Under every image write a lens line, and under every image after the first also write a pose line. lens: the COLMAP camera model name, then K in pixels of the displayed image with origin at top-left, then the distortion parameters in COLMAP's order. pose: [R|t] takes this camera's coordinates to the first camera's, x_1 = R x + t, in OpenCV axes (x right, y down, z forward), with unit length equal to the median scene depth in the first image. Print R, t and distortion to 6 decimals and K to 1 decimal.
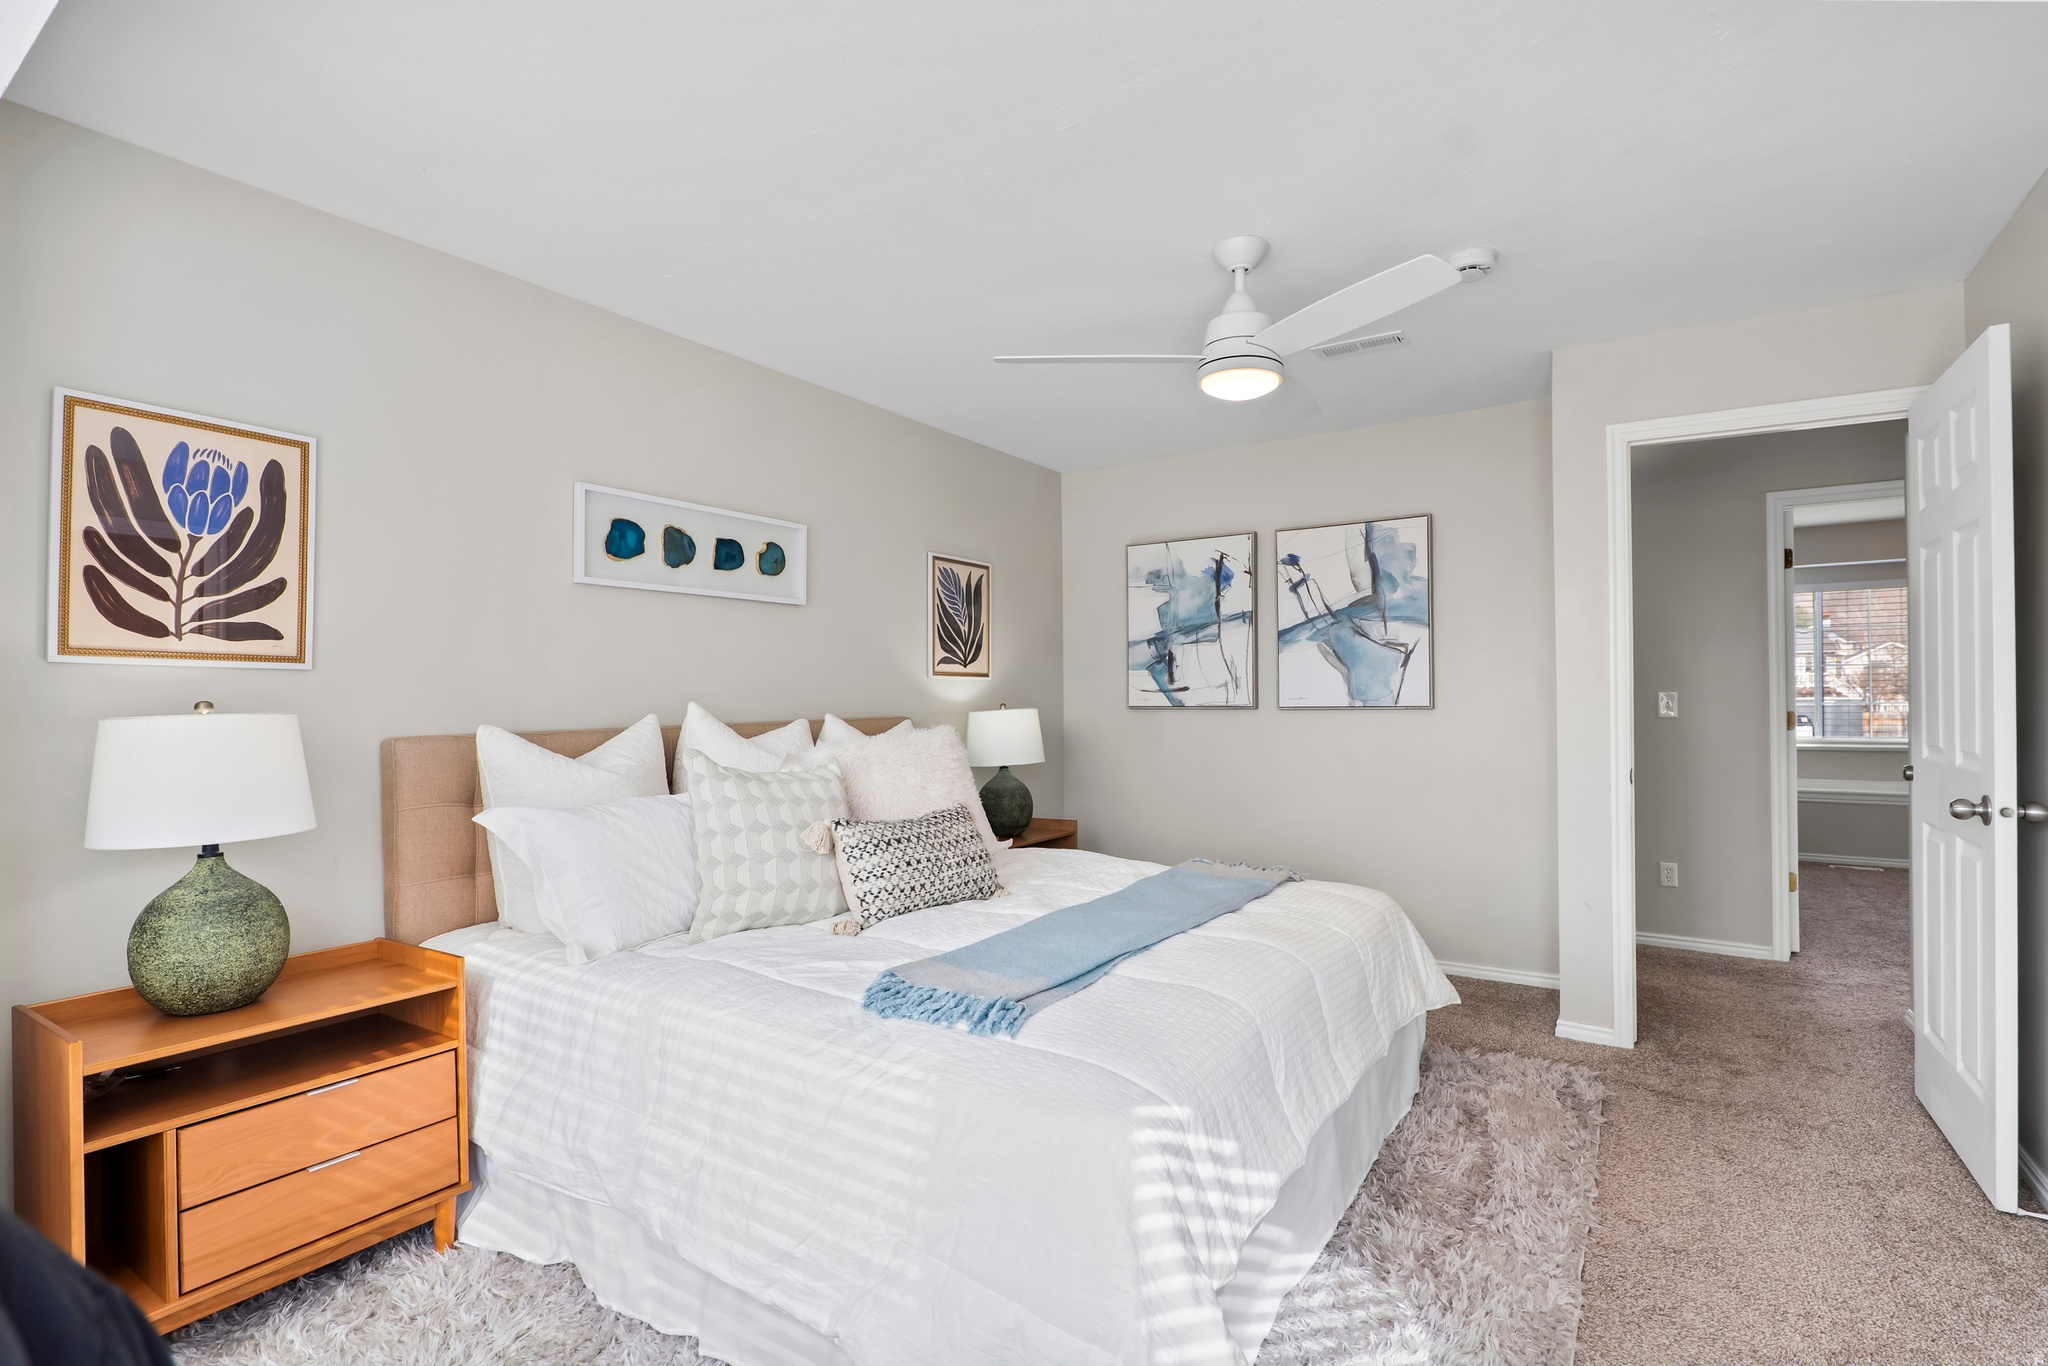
lens RADIAL K [[963.6, 0, 1019.2], [0, 963.6, 694.8], [0, 0, 1]] dist [-0.000726, -0.000003]
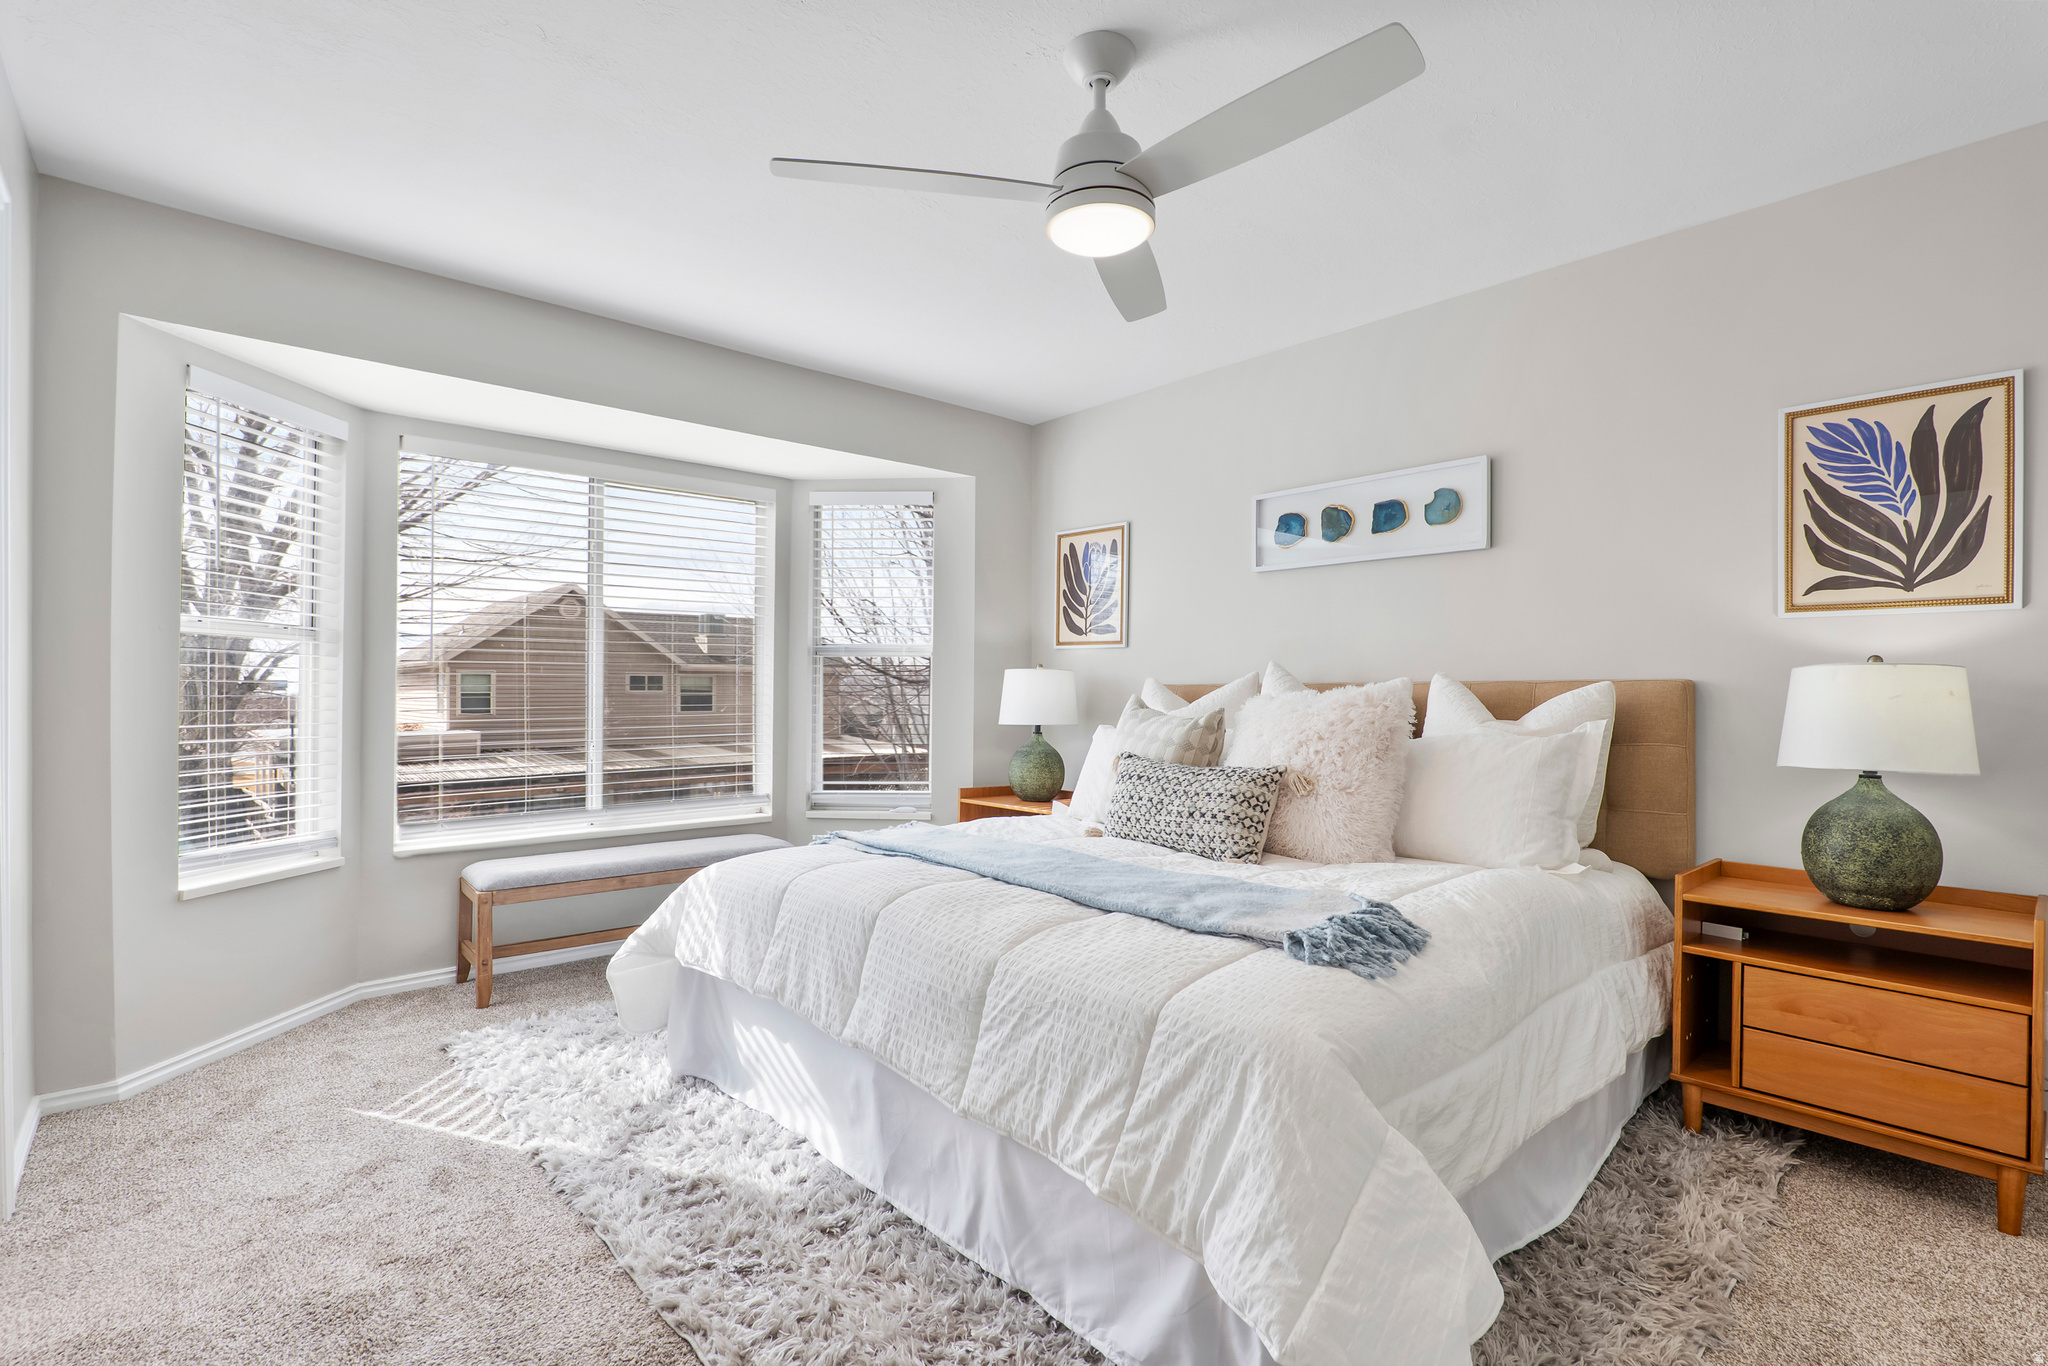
lens RADIAL K [[963.6, 0, 1019.2], [0, 963.6, 694.8], [0, 0, 1]] dist [-0.000726, -0.000003]
pose [[-0.239195, 0.012914, -0.970886, 0.777789], [0.002213, 0.999916, 0.012755, 0.028976], [0.970969, 0.000902, -0.239203, 0.865222]]
